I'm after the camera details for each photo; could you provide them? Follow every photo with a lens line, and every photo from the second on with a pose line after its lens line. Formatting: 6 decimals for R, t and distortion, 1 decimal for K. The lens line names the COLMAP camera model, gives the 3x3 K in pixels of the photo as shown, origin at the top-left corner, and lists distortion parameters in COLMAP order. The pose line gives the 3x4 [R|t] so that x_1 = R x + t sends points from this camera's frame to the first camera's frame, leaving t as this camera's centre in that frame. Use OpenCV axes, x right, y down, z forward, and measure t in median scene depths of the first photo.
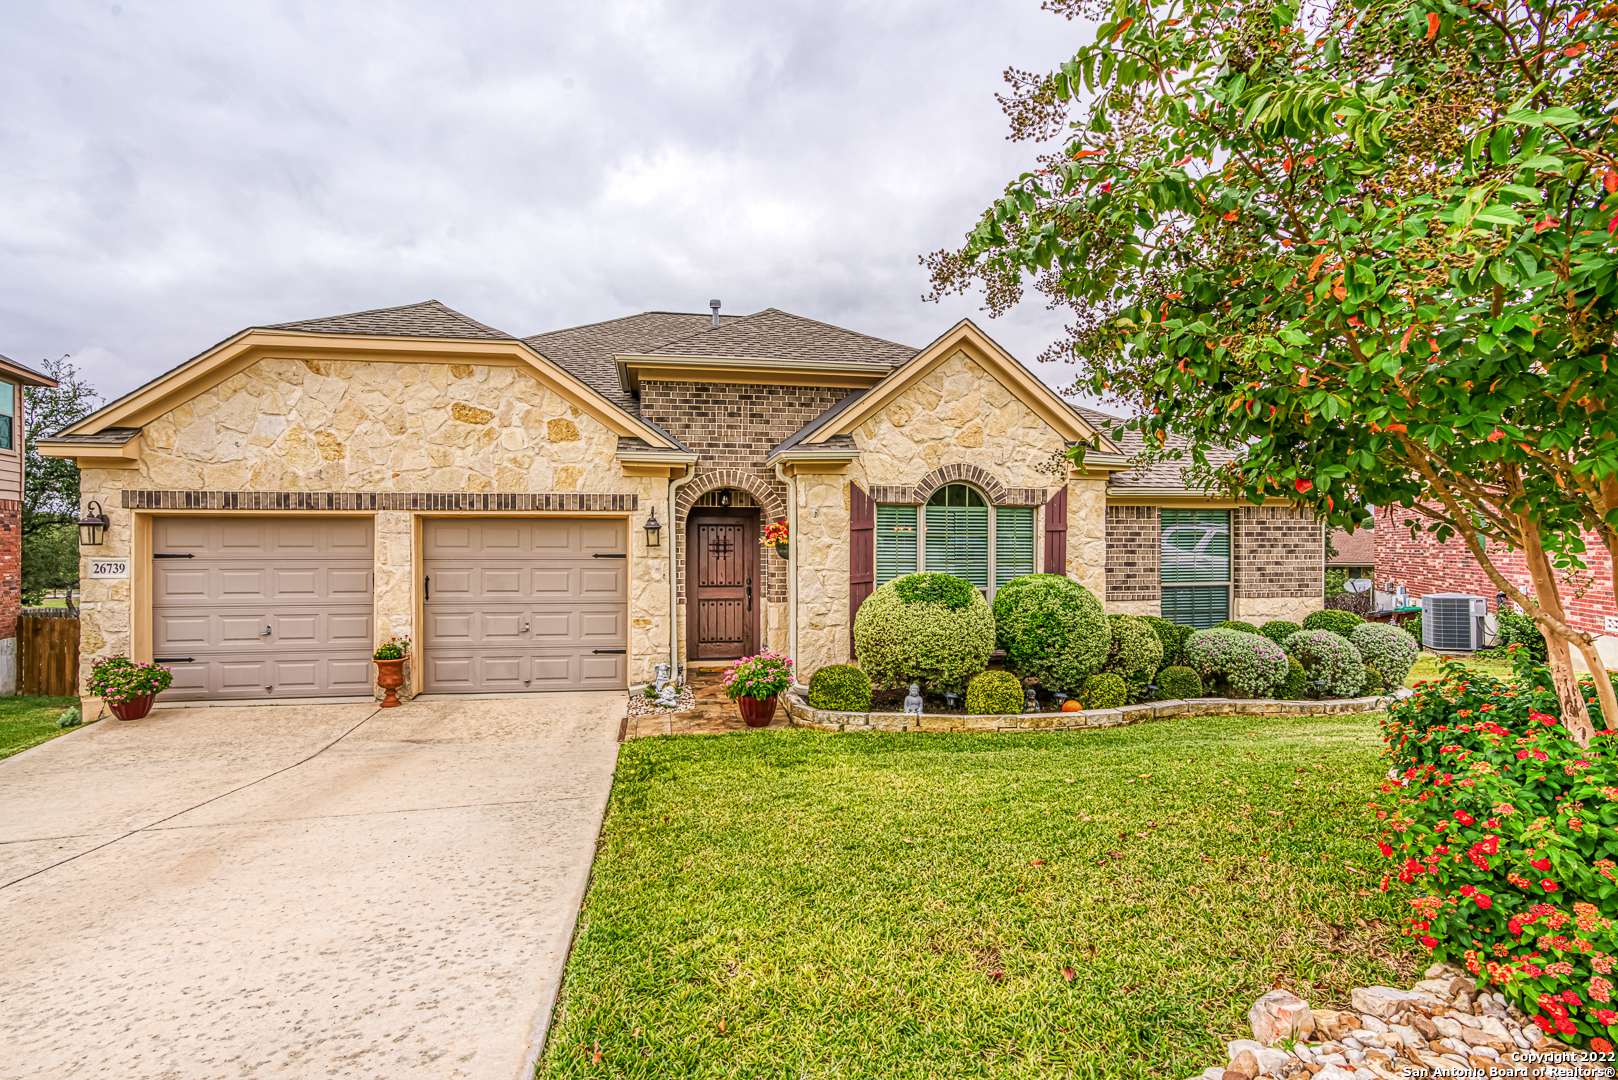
lens RADIAL K [[772.8, 0, 827.1], [0, 772.8, 546.5], [0, 0, 1]] dist [-0.002499, -0.000366]
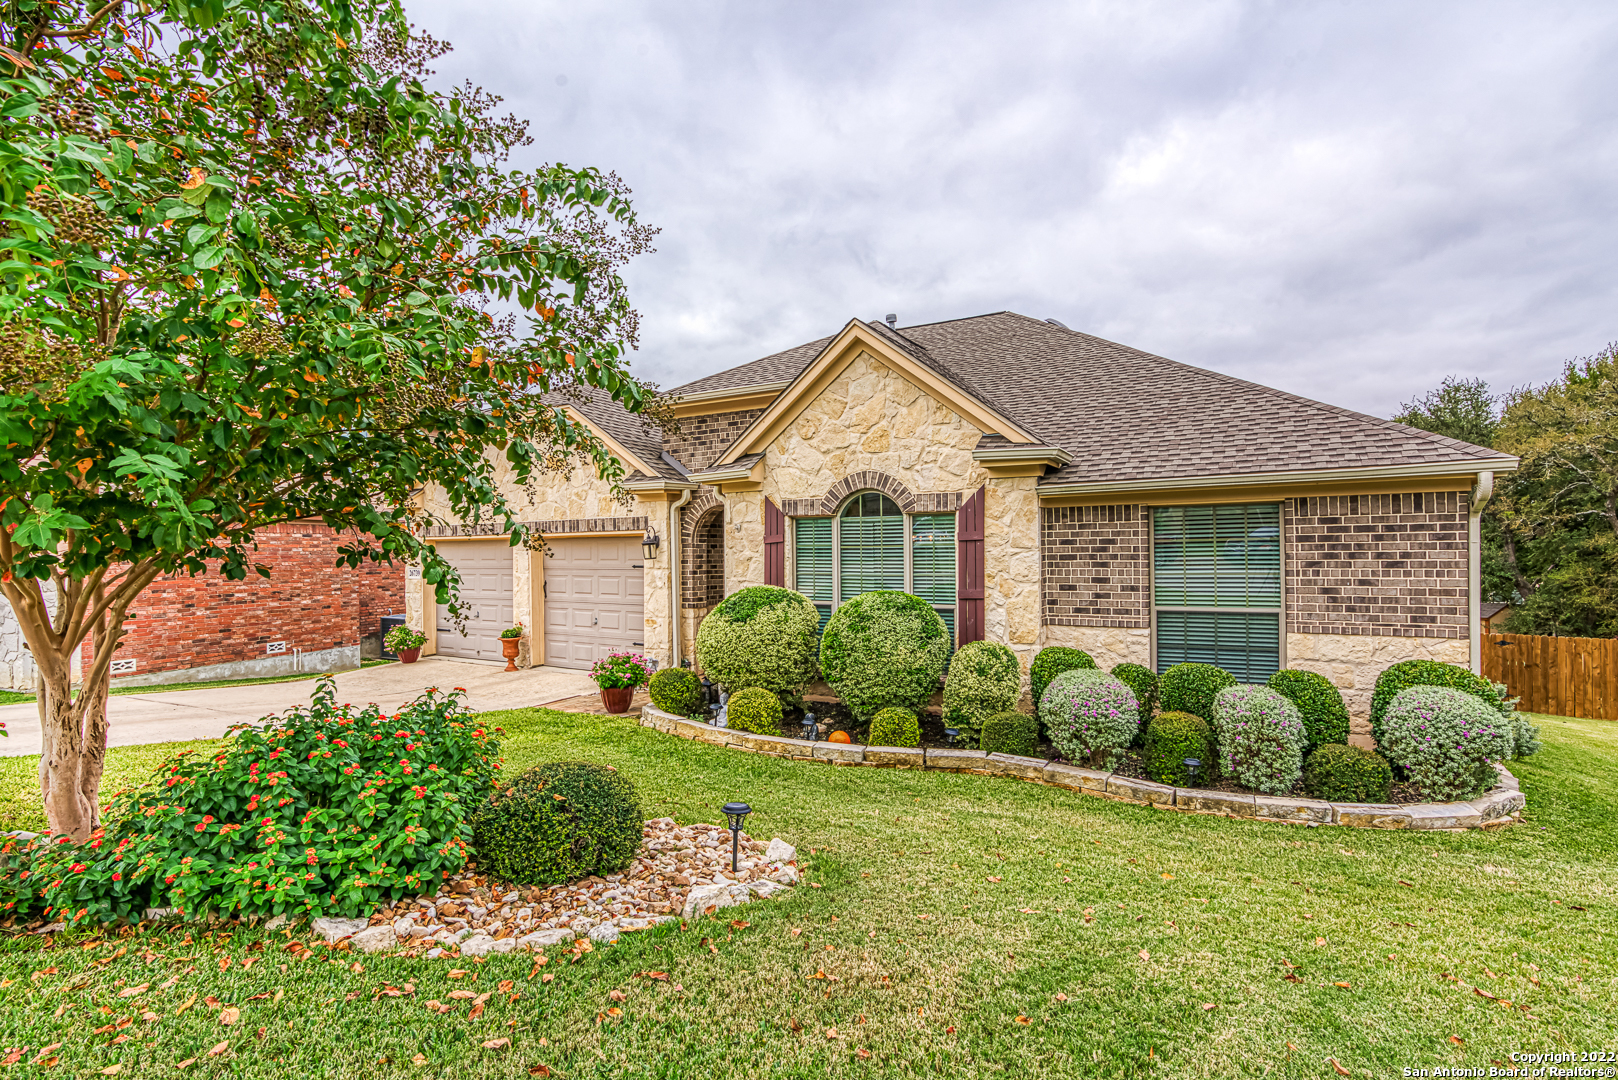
lens RADIAL K [[772.8, 0, 827.1], [0, 772.8, 546.5], [0, 0, 1]] dist [-0.002499, -0.000366]
pose [[0.768465, -0.010451, -0.639806, 0.712787], [0.010114, 0.999940, -0.004186, -0.011304], [0.639812, -0.003254, 0.768525, 0.235446]]
